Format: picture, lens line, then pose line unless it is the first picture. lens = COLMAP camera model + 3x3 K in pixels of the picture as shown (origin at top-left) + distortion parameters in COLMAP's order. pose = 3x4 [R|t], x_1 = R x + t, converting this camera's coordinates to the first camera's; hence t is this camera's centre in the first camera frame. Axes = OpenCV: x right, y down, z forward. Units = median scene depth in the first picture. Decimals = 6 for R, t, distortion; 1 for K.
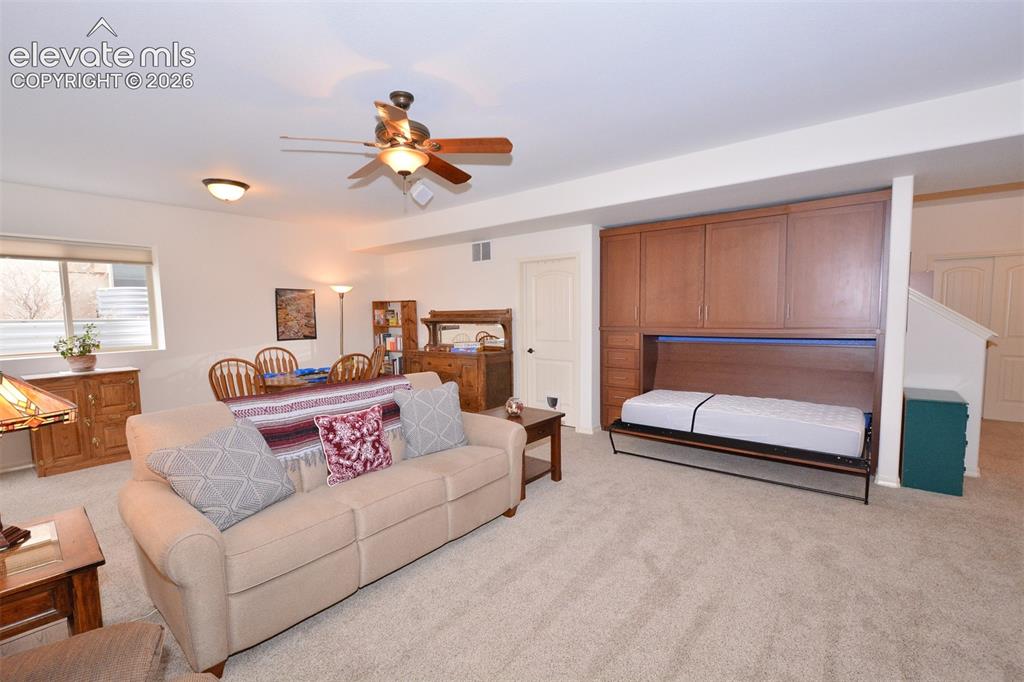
lens RADIAL K [[454.8, 0, 512.0], [0, 454.8, 341.0], [0, 0, 1]] dist [-0.003168, -0.000508]
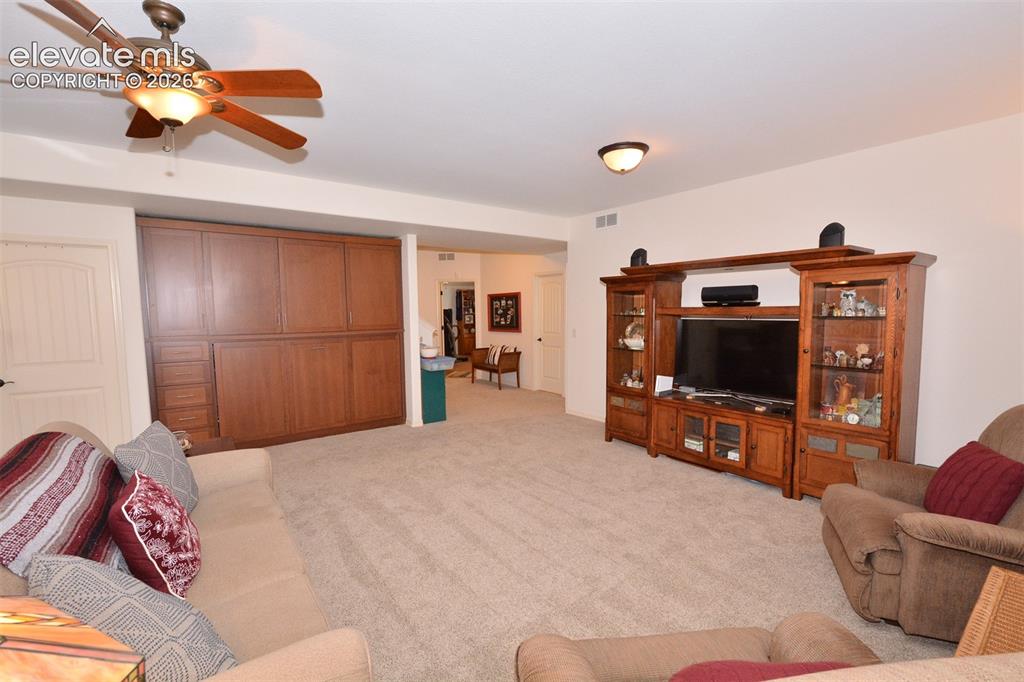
lens RADIAL K [[454.8, 0, 512.0], [0, 454.8, 341.0], [0, 0, 1]] dist [-0.003168, -0.000508]
pose [[0.246655, -0.060681, 0.967202, -0.808787], [0.076519, 0.996141, 0.042983, -0.027277], [-0.966078, 0.063407, 0.250347, 0.353747]]
